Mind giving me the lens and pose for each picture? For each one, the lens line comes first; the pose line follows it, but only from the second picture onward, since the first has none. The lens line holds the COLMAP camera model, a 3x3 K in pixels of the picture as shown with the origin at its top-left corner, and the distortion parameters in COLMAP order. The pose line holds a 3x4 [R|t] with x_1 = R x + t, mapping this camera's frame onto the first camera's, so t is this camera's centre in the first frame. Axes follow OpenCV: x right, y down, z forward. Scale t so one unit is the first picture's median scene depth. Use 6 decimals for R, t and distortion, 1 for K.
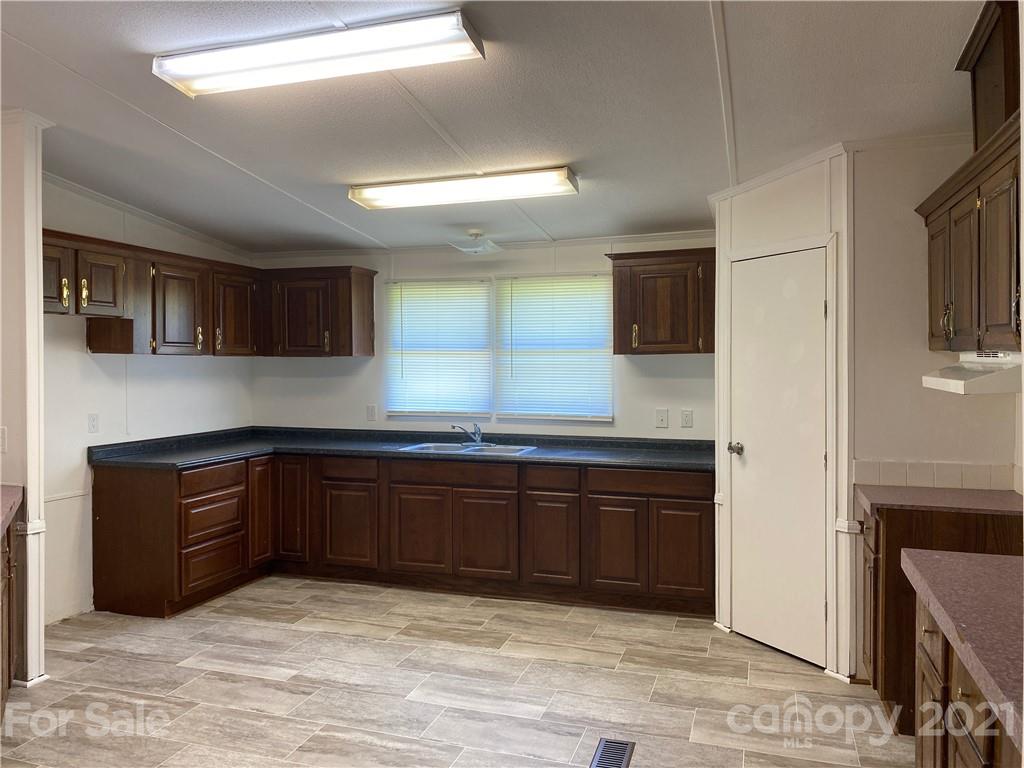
lens RADIAL K [[782.3, 0, 514.6], [0, 782.3, 374.8], [0, 0, 1]] dist [0.042068, -0.044928]
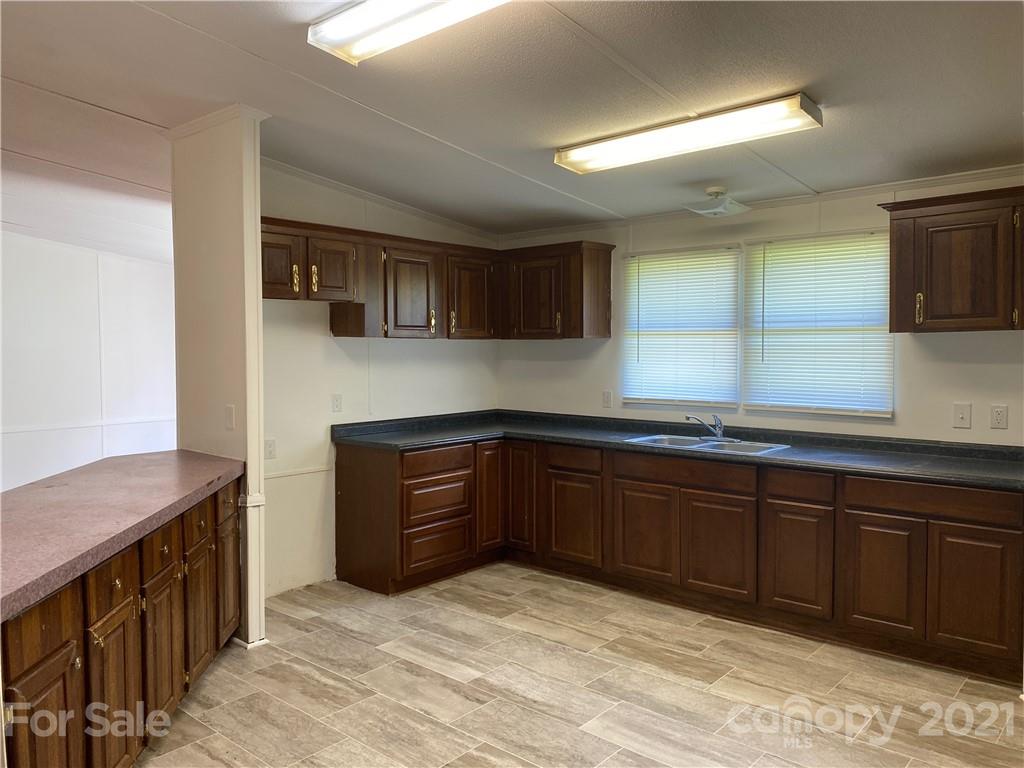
lens RADIAL K [[782.3, 0, 514.4], [0, 782.3, 381.7], [0, 0, 1]] dist [0.042068, -0.044928]
pose [[0.919064, 0.014782, -0.393832, 0.084210], [-0.003107, 0.999537, 0.030265, 0.000165], [0.394097, -0.026592, 0.918684, 0.112104]]
